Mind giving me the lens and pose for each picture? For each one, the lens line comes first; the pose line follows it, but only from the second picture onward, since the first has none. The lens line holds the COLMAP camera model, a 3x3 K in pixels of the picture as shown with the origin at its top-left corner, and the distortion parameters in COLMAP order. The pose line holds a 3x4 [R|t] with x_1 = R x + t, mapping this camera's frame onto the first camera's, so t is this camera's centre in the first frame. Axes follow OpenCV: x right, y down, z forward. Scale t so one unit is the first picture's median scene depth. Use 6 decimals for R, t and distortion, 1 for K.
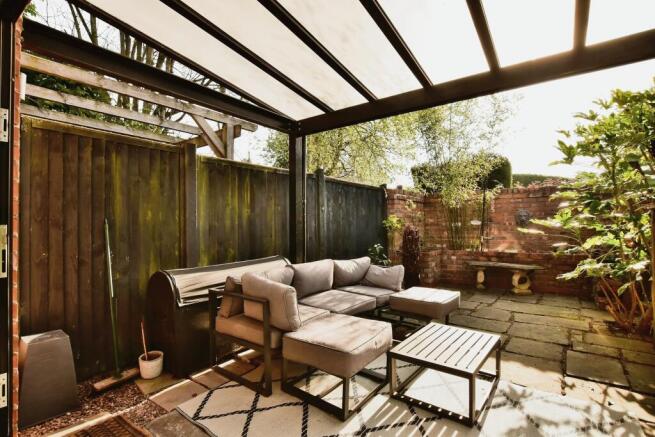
lens RADIAL K [[323.2, 0, 326.2], [0, 323.2, 228.1], [0, 0, 1]] dist [-0.019135, 0.000011]
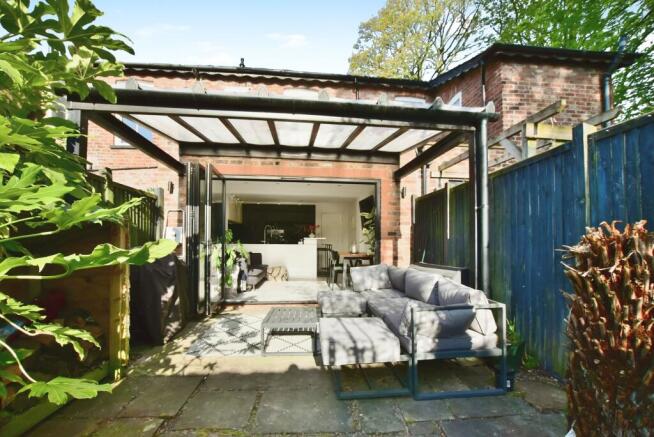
lens RADIAL K [[298.6, 0, 325.2], [0, 298.6, 239.8], [0, 0, 1]] dist [-0.019567, 0.000284]
pose [[-0.746788, -0.002633, -0.665057, 0.804461], [-0.006601, 0.999972, 0.003453, 0.001212], [0.665029, 0.006969, -0.746785, 1.448506]]
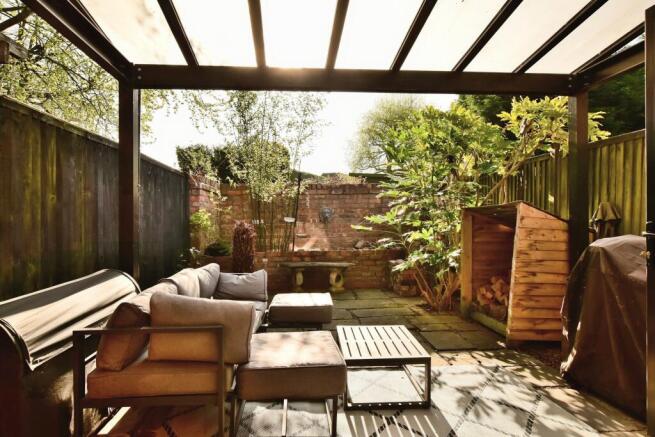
lens RADIAL K [[415.0, 0, 328.3], [0, 415.0, 230.1], [0, 0, 1]] dist [-0.000398, 0.000767]
pose [[0.744457, -0.013871, 0.667526, -0.393918], [0.010770, 0.999904, 0.008766, 0.005759], [-0.667584, 0.000663, 0.744535, 0.106958]]
